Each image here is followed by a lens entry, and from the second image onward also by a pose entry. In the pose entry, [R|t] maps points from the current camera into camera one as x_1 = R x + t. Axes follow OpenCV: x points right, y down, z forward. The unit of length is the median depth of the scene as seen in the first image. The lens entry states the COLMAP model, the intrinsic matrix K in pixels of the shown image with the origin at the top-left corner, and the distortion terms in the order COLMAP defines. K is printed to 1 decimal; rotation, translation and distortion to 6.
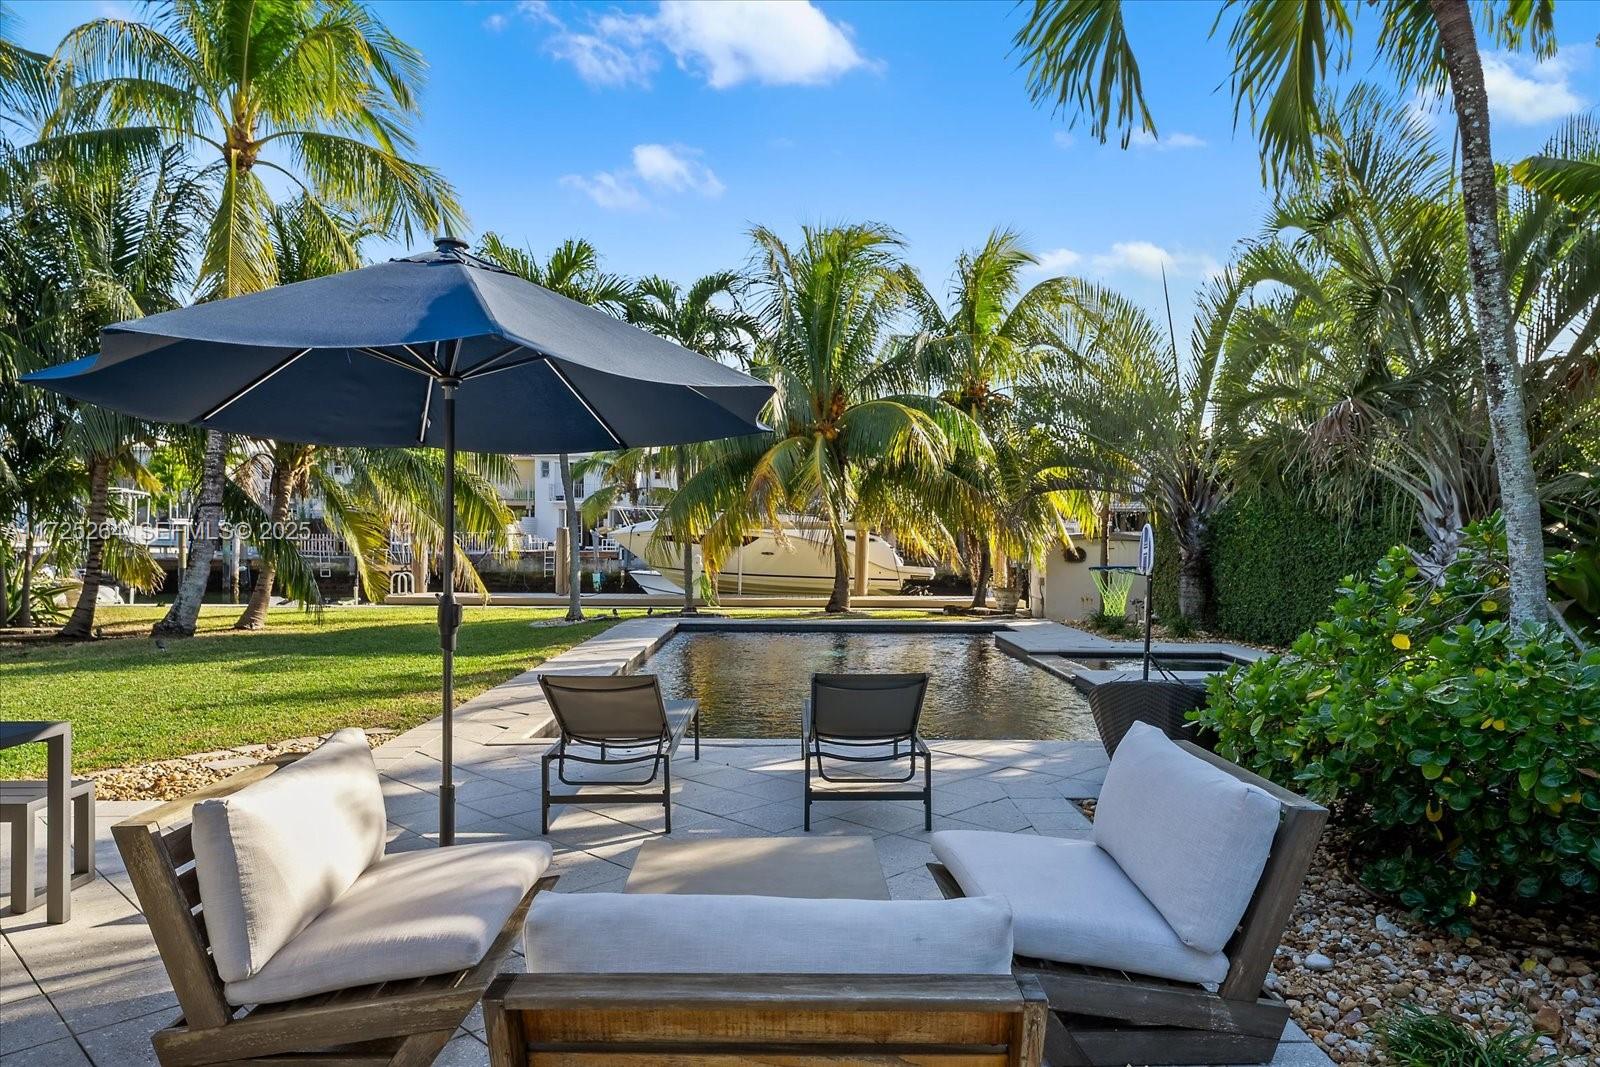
lens RADIAL K [[1098.8, 0, 800.0], [0, 1098.8, 533.5], [0, 0, 1]] dist [0.035694, 0.000247]
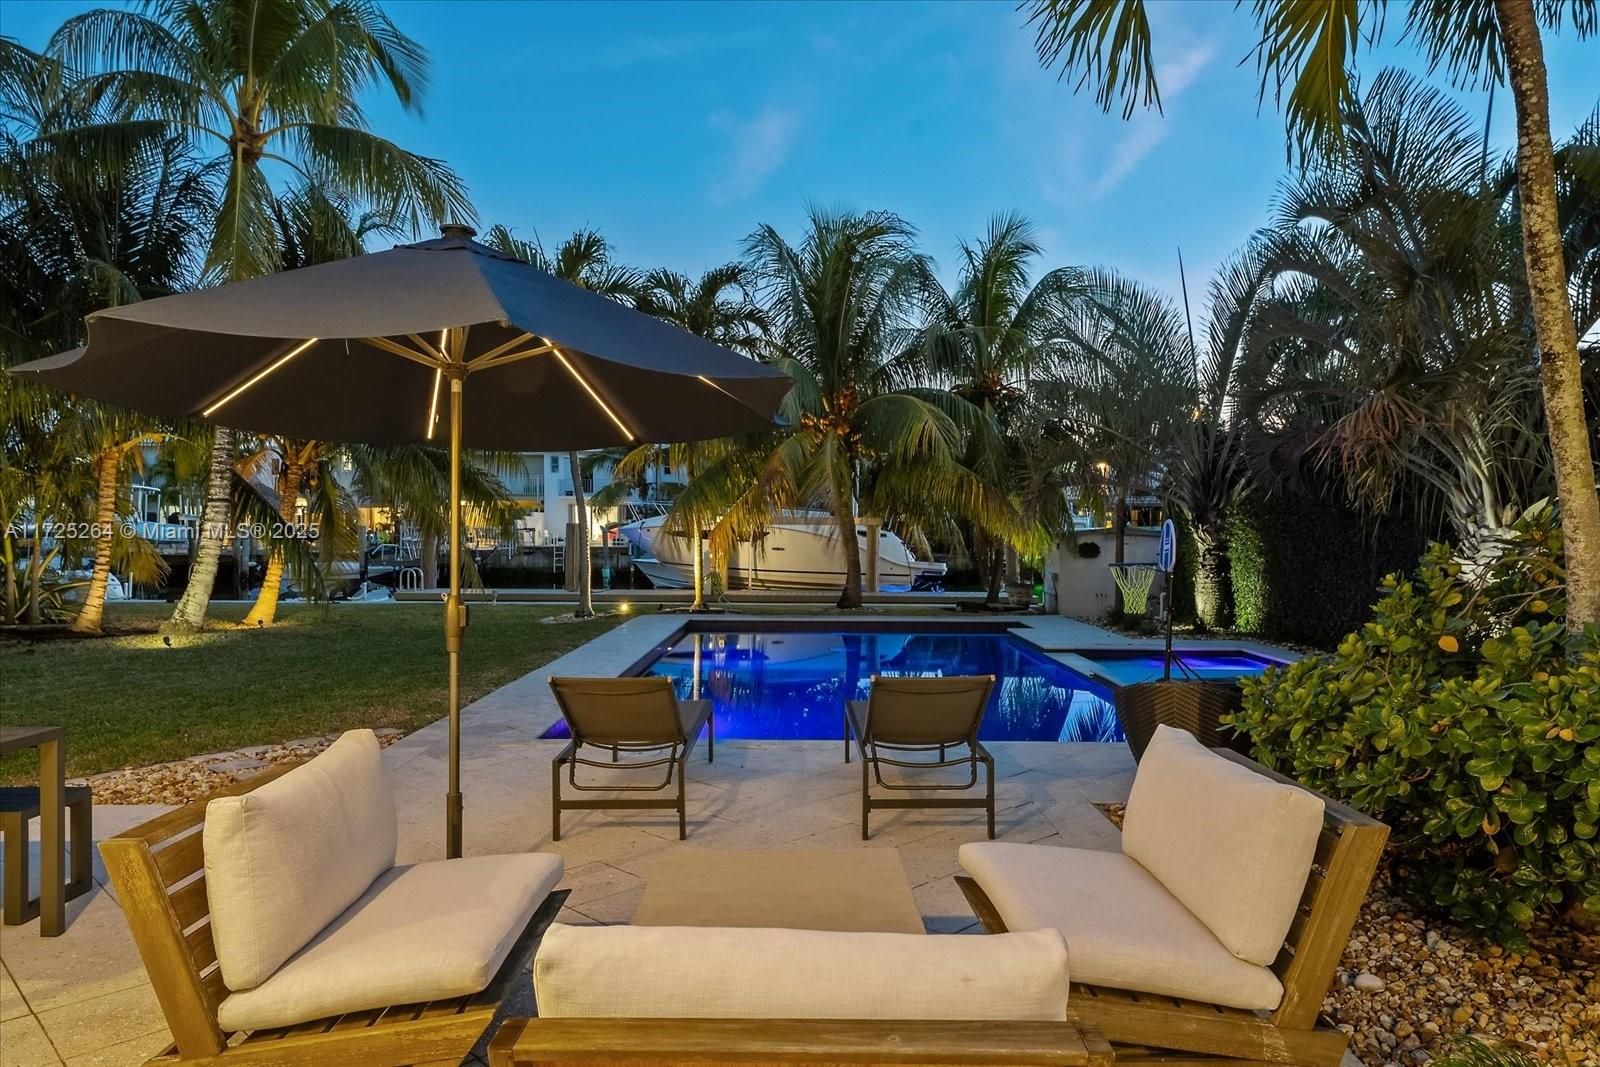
lens RADIAL K [[1098.8, 0, 800.0], [0, 1098.8, 533.5], [0, 0, 1]] dist [0.035694, 0.000247]
pose [[0.999970, -0.000874, -0.007760, -0.003595], [0.000911, 0.999988, 0.004754, -0.000931], [0.007756, -0.004761, 0.999959, 0.013885]]
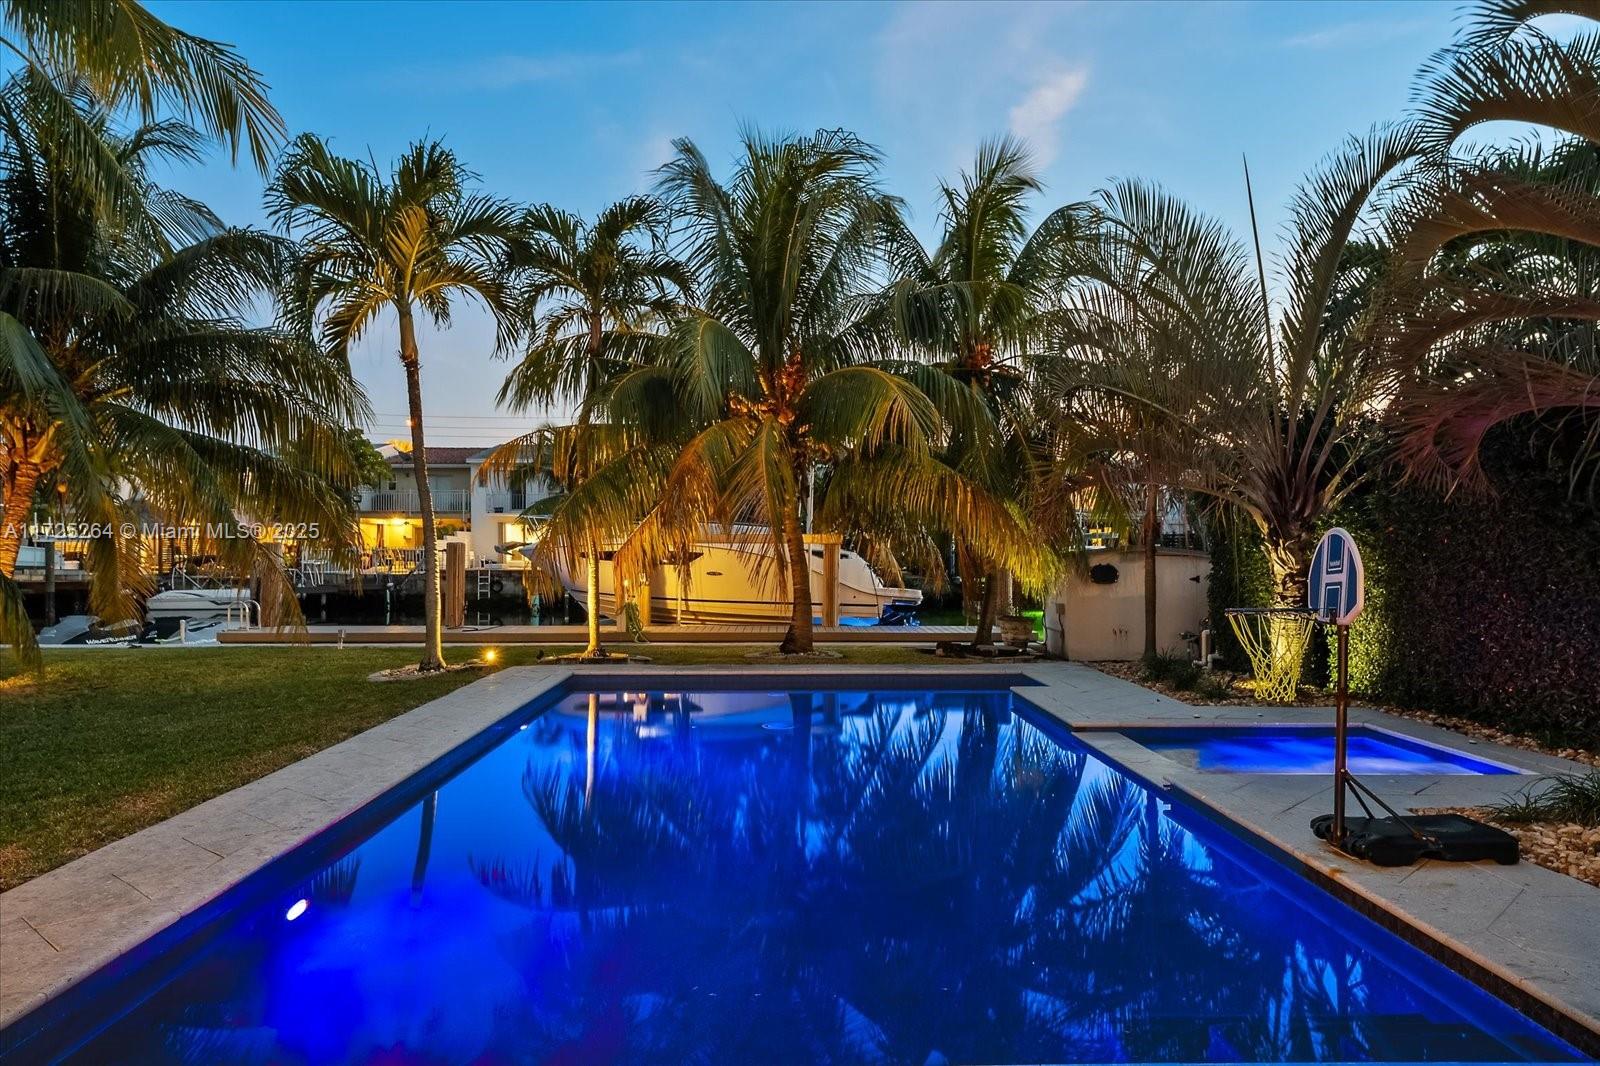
lens RADIAL K [[1098.8, 0, 800.0], [0, 1098.8, 533.0], [0, 0, 1]] dist [0.035694, 0.000247]
pose [[0.999846, -0.005078, 0.016798, 0.036935], [0.005312, 0.999889, -0.013915, -0.000009], [-0.016726, 0.014002, 0.999762, 0.367249]]
